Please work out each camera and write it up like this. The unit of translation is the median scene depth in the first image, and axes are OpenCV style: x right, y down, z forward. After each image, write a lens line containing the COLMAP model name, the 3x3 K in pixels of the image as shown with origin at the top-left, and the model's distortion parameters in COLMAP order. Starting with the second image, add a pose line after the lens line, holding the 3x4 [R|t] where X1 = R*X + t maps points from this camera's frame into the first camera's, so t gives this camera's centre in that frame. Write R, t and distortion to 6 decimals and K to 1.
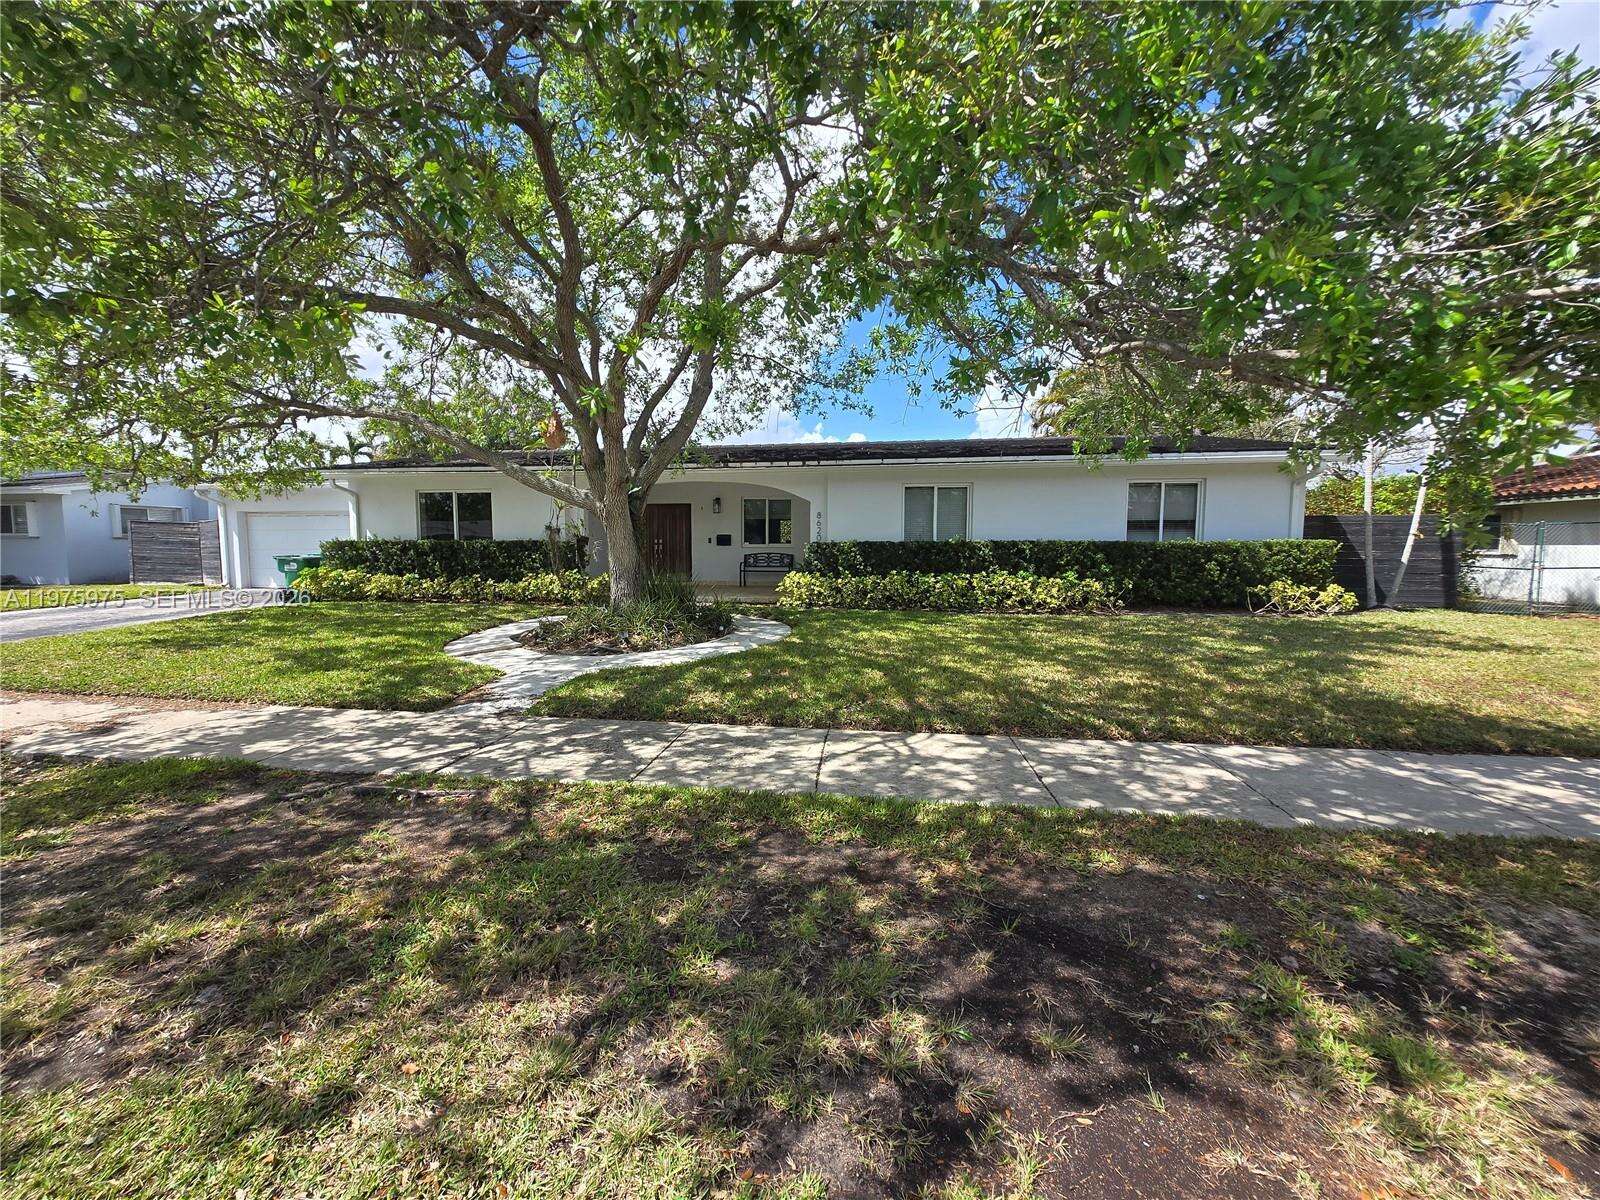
lens RADIAL K [[629.1, 0, 797.4], [0, 629.1, 603.7], [0, 0, 1]] dist [-0.006211, 0.001472]
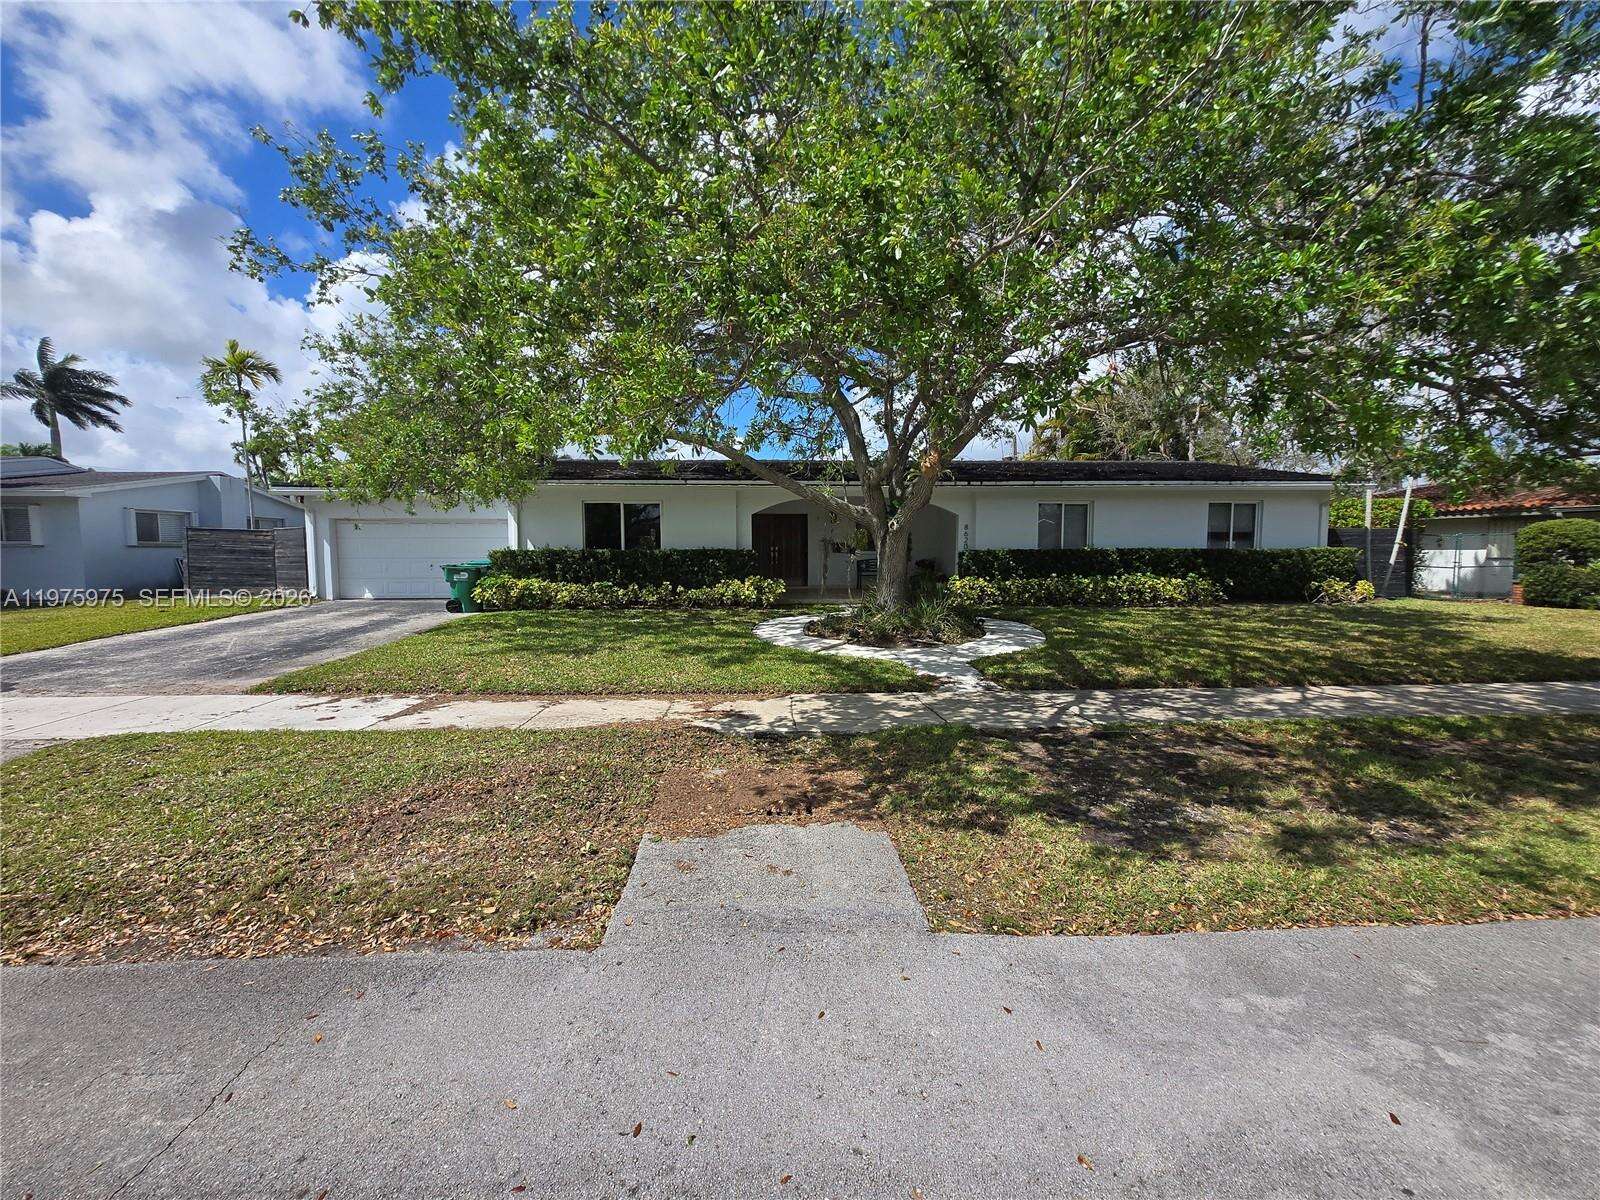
lens RADIAL K [[629.1, 0, 797.3], [0, 629.1, 592.3], [0, 0, 1]] dist [-0.006211, 0.001472]
pose [[0.980239, -0.017077, 0.197078, -0.529895], [0.021222, 0.999595, -0.018941, -0.003914], [-0.196674, 0.022749, 0.980205, -0.083897]]
